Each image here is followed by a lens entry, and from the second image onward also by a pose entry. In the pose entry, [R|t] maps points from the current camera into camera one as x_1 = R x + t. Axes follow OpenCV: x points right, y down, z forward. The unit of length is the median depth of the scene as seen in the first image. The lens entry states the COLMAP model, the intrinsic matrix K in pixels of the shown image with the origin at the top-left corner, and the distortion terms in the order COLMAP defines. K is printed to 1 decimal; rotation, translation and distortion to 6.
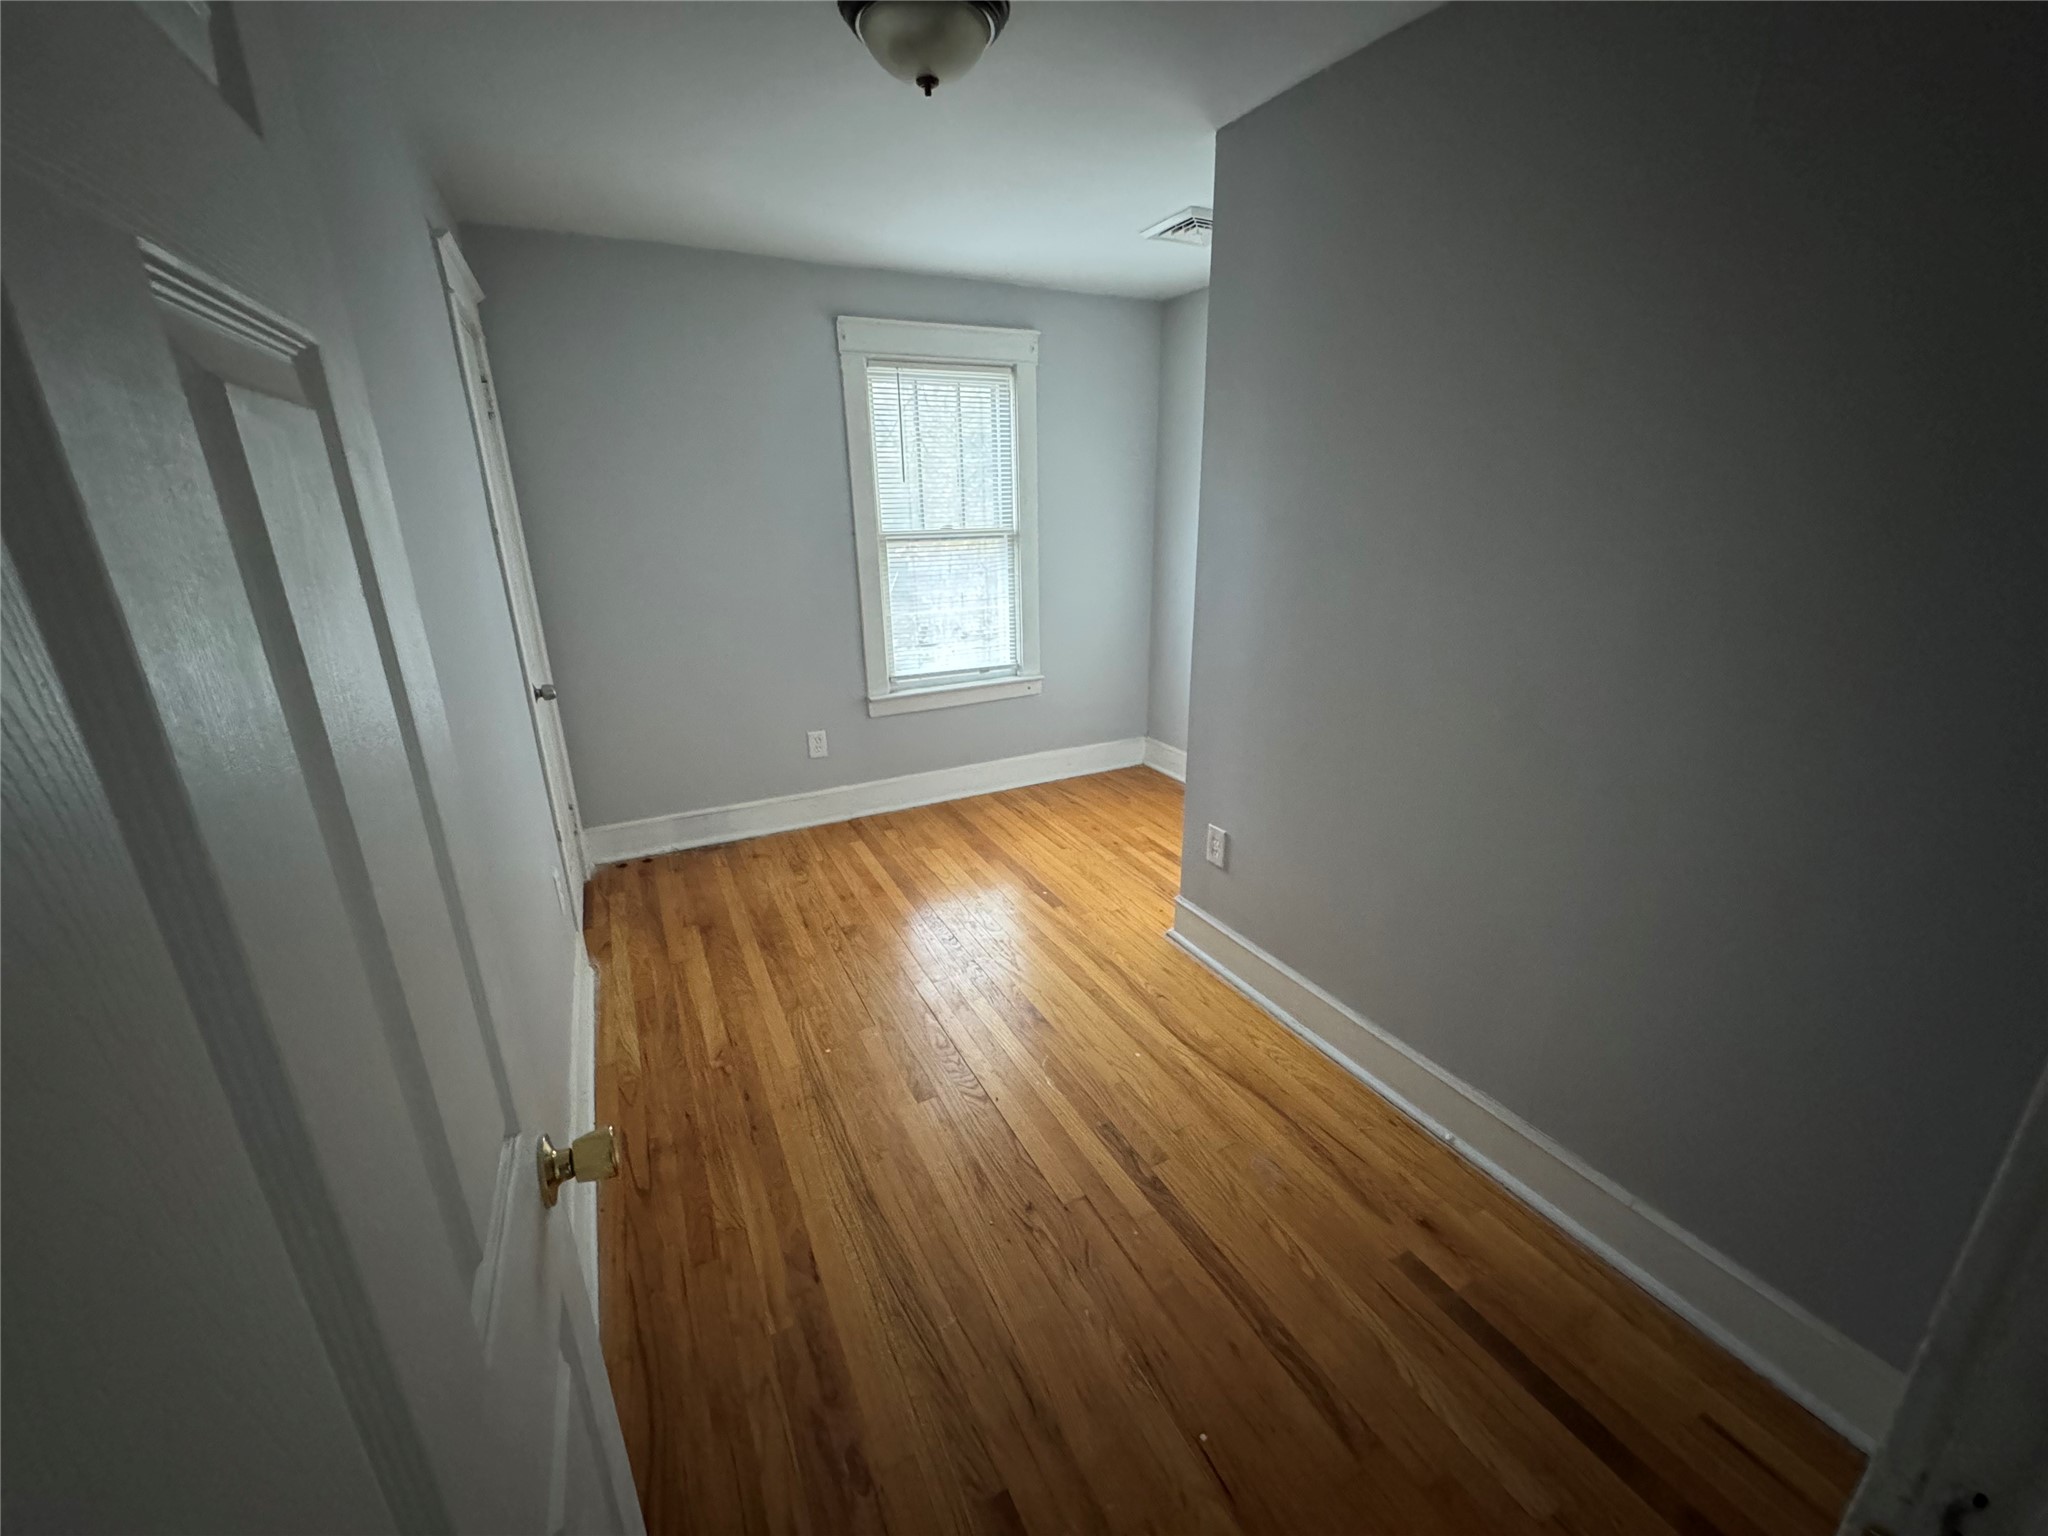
lens RADIAL K [[816.9, 0, 1028.9], [0, 816.9, 766.6], [0, 0, 1]] dist [0.000638, 0.000185]
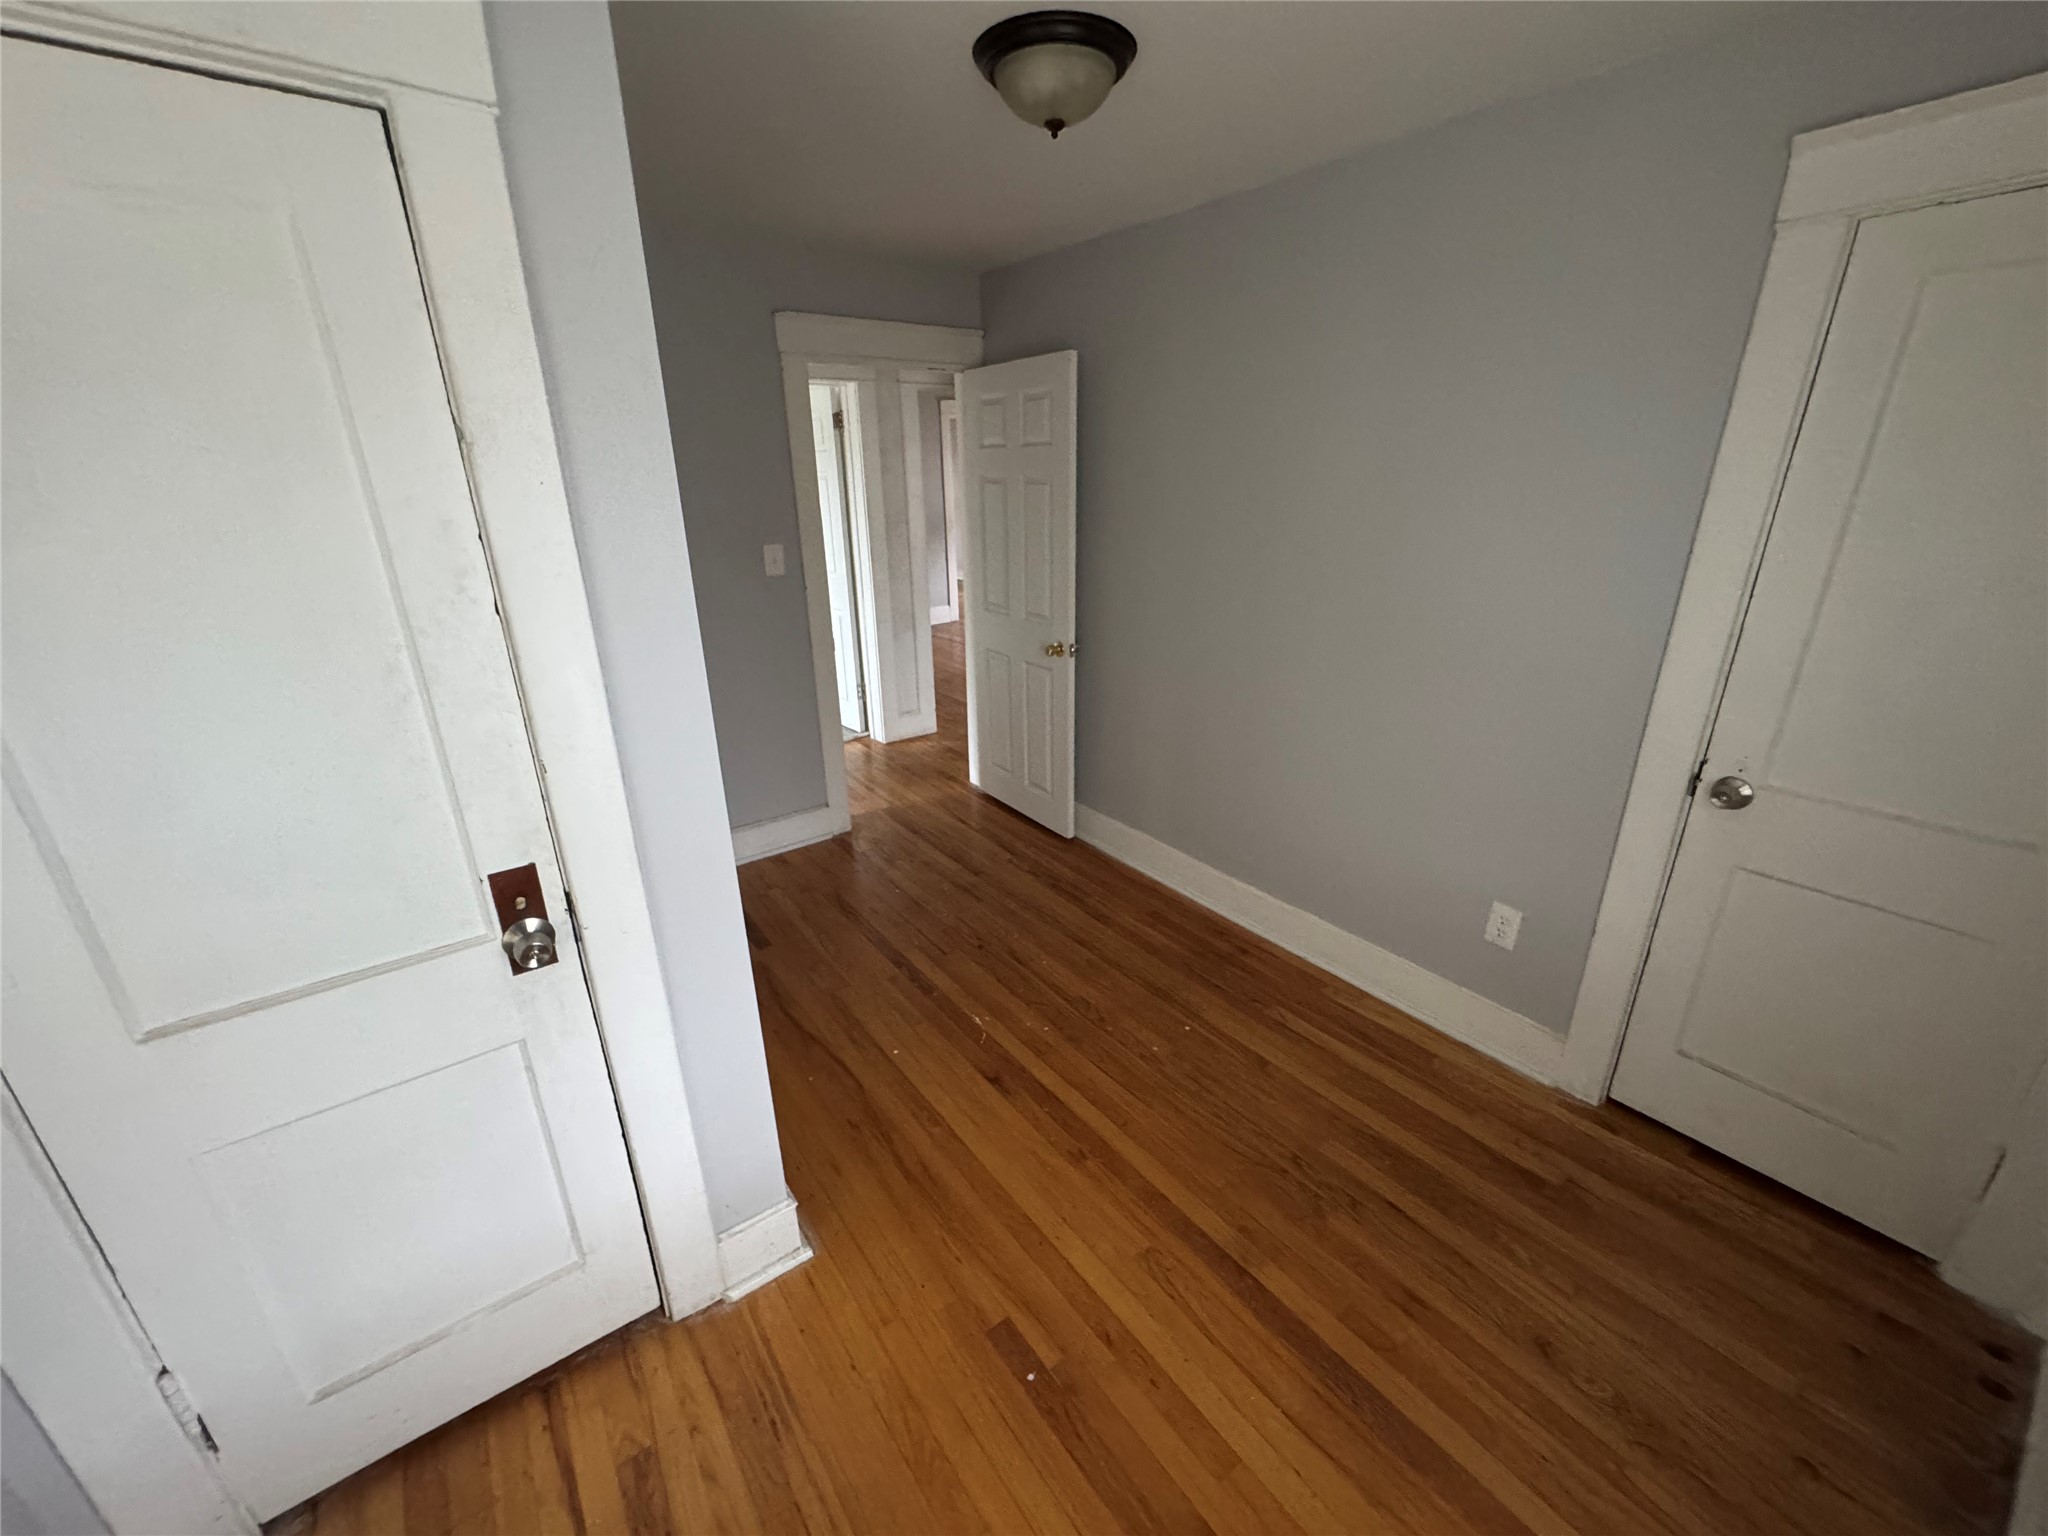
lens RADIAL K [[816.9, 0, 1028.9], [0, 816.9, 766.6], [0, 0, 1]] dist [0.000638, 0.000185]
pose [[-0.985947, 0.084932, -0.143855, 0.066484], [-0.023978, 0.780253, 0.625004, -0.472948], [0.165326, 0.619671, -0.767252, 1.285658]]
